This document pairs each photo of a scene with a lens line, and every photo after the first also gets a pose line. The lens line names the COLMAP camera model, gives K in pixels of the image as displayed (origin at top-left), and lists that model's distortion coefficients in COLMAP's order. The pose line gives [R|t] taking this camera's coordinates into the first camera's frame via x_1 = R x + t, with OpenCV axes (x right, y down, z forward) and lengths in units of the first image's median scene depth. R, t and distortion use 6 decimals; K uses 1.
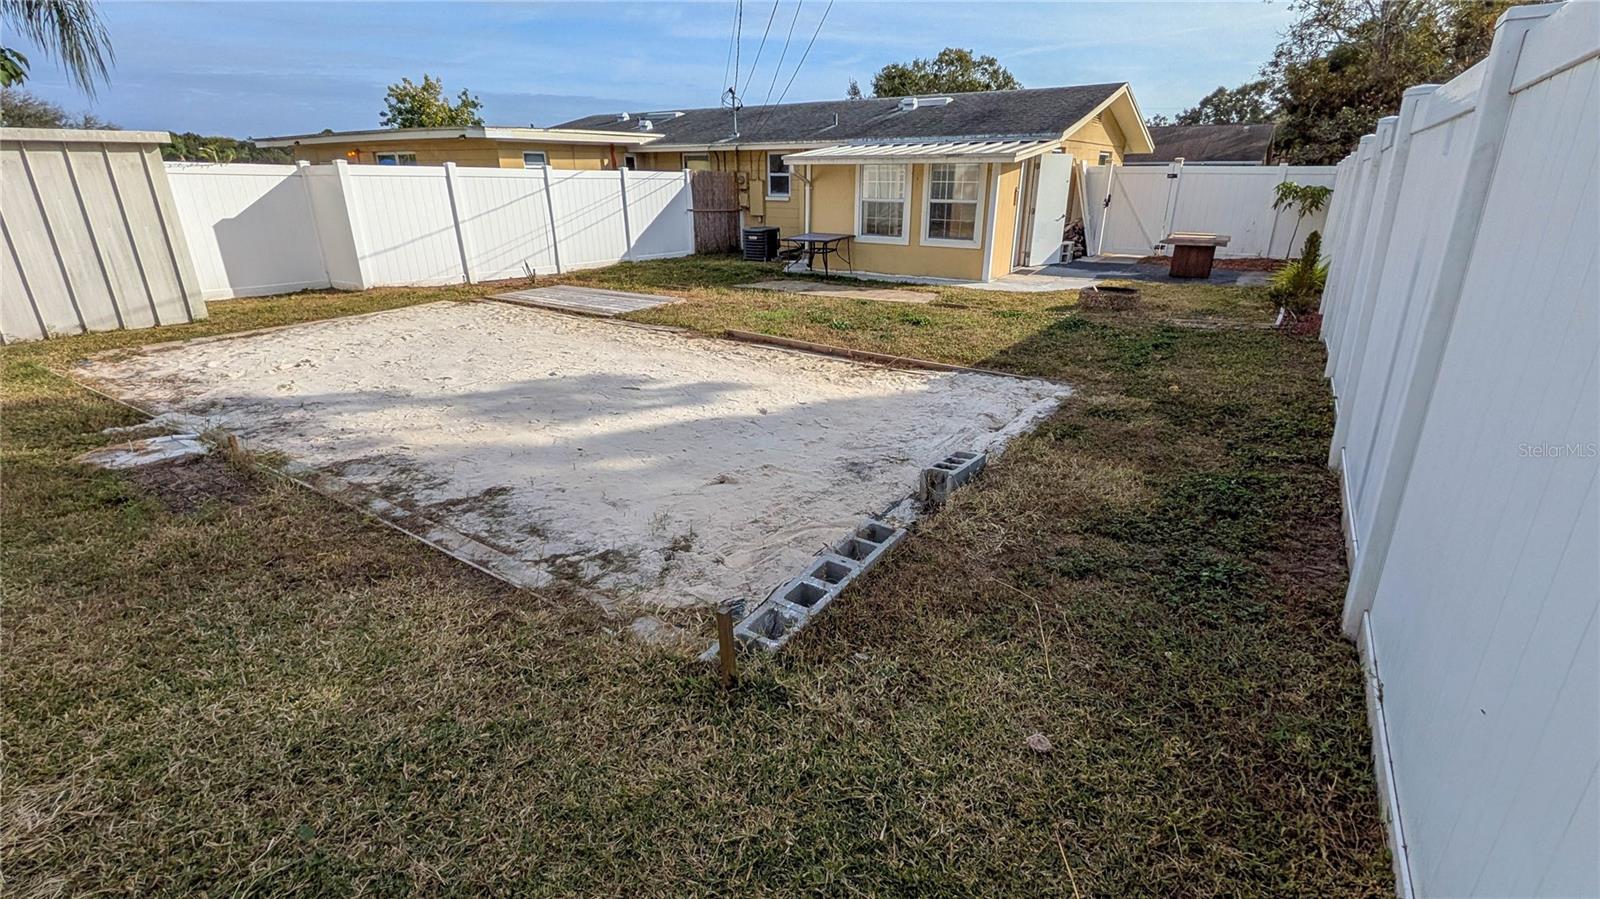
lens RADIAL K [[707.2, 0, 801.7], [0, 707.2, 449.9], [0, 0, 1]] dist [0.016342, -0.000026]
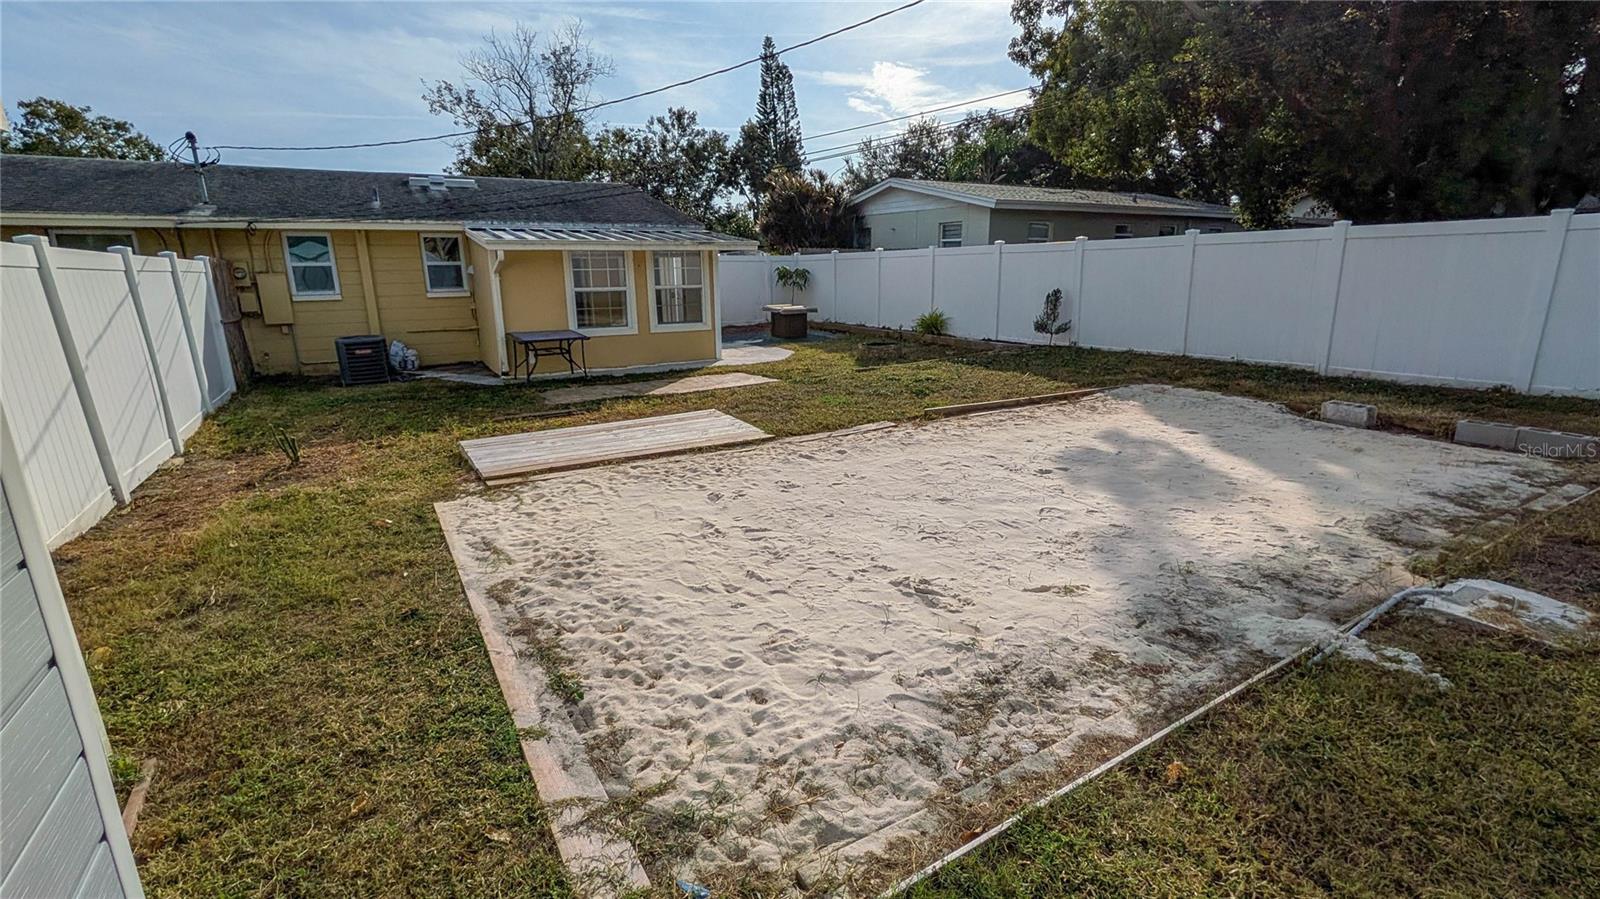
lens RADIAL K [[707.2, 0, 801.7], [0, 707.2, 449.9], [0, 0, 1]] dist [0.016342, -0.000026]
pose [[0.438848, -0.234440, 0.867439, -0.594992], [0.337606, 0.937655, 0.082618, -0.146310], [-0.832727, 0.256596, 0.490636, 0.390539]]
